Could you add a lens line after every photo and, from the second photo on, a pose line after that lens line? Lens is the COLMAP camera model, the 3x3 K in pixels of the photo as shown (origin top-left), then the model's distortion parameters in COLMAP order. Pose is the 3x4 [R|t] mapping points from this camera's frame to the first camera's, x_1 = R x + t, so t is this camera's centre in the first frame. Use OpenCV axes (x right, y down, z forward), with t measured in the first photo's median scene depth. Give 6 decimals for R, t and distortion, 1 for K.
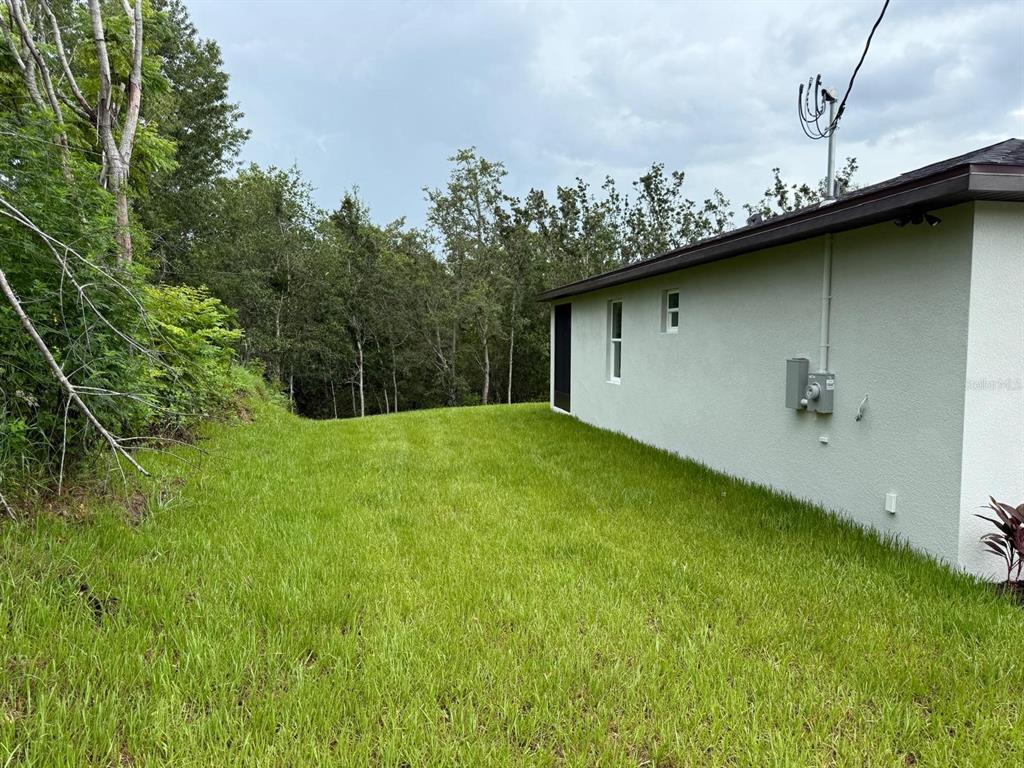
lens RADIAL K [[717.5, 0, 509.0], [0, 717.5, 386.0], [0, 0, 1]] dist [0.096419, -0.149291]
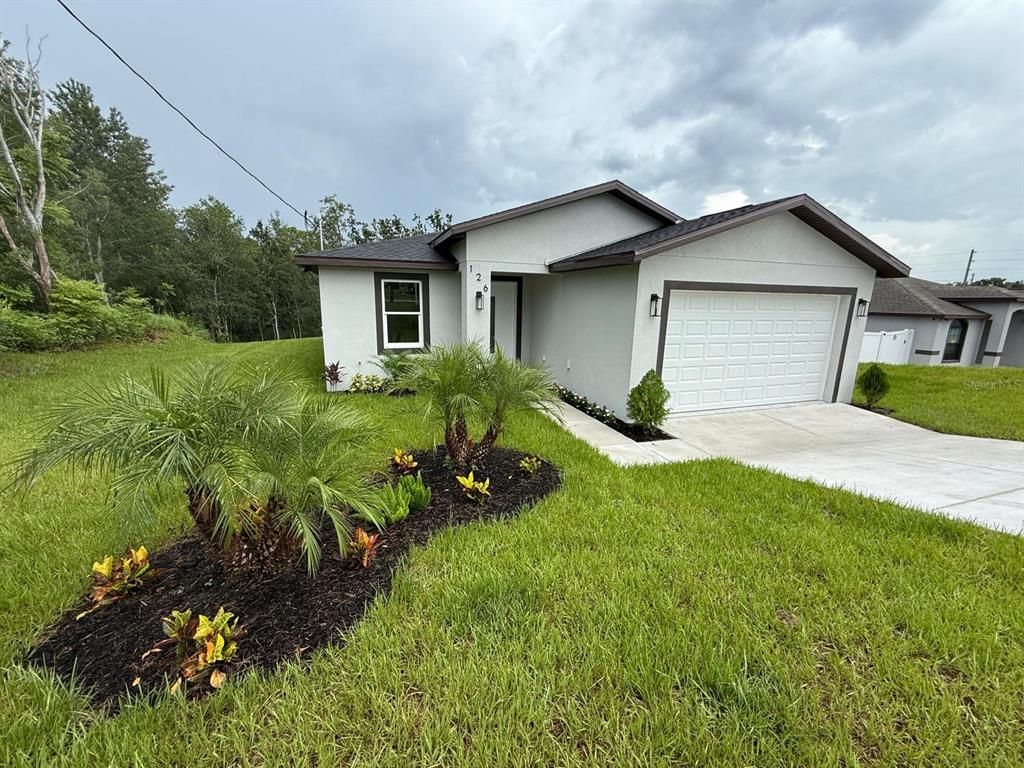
lens RADIAL K [[408.5, 0, 507.8], [0, 408.5, 383.4], [0, 0, 1]] dist [-0.000940, 0.000278]
pose [[0.984598, -0.021779, 0.173471, 0.244588], [-0.002519, 0.990341, 0.138630, -0.001507], [-0.174815, -0.136931, 0.975033, -0.191678]]
